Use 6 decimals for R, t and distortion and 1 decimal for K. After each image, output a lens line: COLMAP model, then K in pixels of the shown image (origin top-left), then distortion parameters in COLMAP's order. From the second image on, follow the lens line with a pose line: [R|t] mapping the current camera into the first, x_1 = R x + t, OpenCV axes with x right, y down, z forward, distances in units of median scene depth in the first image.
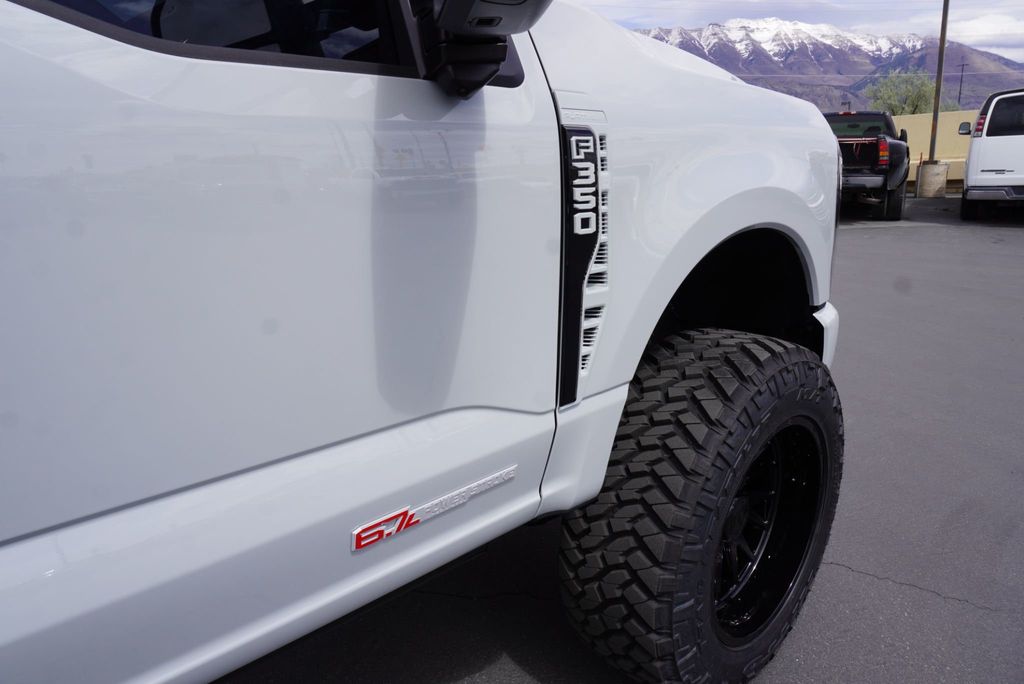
lens RADIAL K [[700.6, 0, 520.0], [0, 700.6, 344.3], [0, 0, 1]] dist [-0.041716, 0.067260]
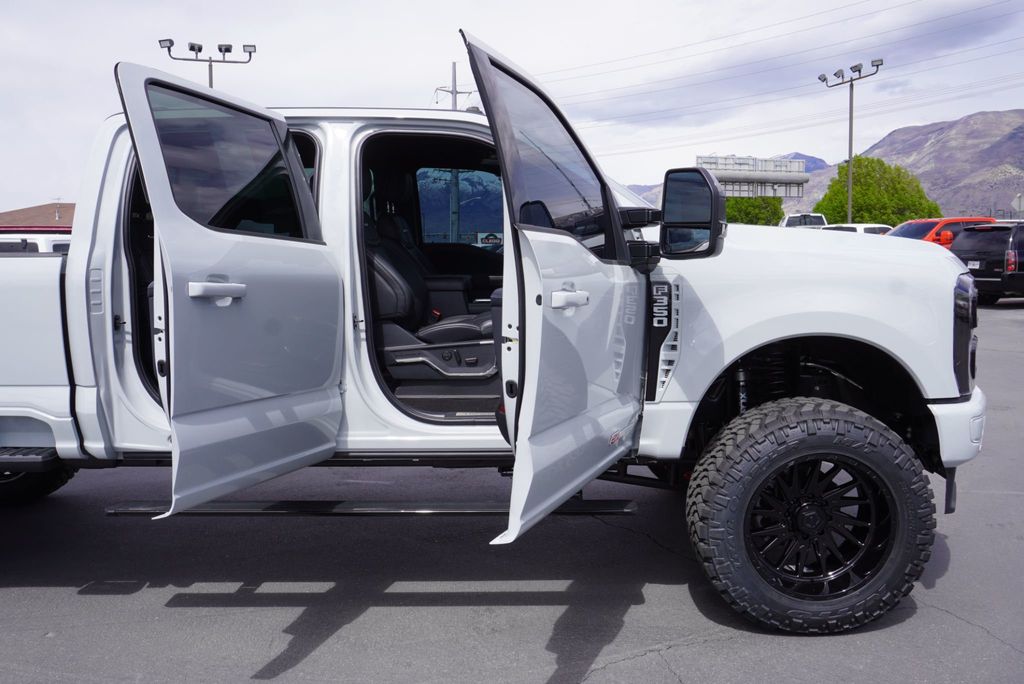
lens RADIAL K [[857.7, 0, 514.4], [0, 857.7, 341.0], [0, 0, 1]] dist [-0.012374, 0.042860]
pose [[0.722096, 0.088597, -0.686097, 1.627009], [-0.184777, 0.980434, -0.067868, 0.164184], [0.666660, 0.175782, 0.724338, -1.312014]]
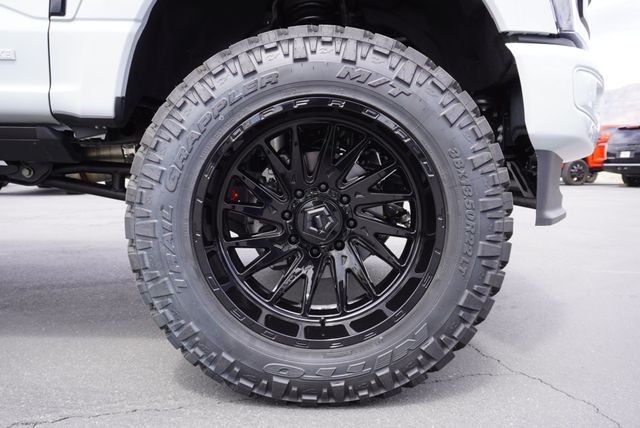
lens RADIAL K [[580.5, 0, 320.0], [0, 580.5, 214.0], [0, 0, 1]] dist [-0.000425, 0.006708]
pose [[0.716781, 0.080604, -0.692624, 1.281752], [-0.214640, 0.970572, -0.109176, 0.482513], [0.663441, 0.226920, 0.712989, 0.618341]]
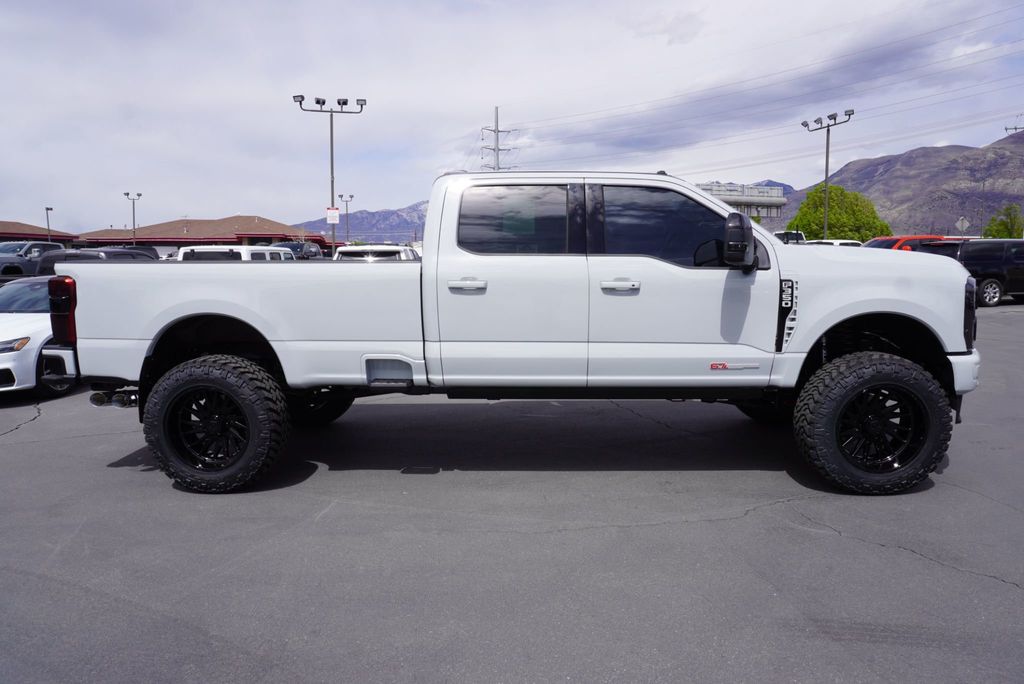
lens RADIAL K [[700.6, 0, 520.0], [0, 700.6, 344.3], [0, 0, 1]] dist [-0.041716, 0.067260]
pose [[0.706843, 0.104567, -0.699598, 1.679662], [-0.192509, 0.980120, -0.048006, 0.485912], [0.680671, 0.168612, 0.712922, -2.561825]]
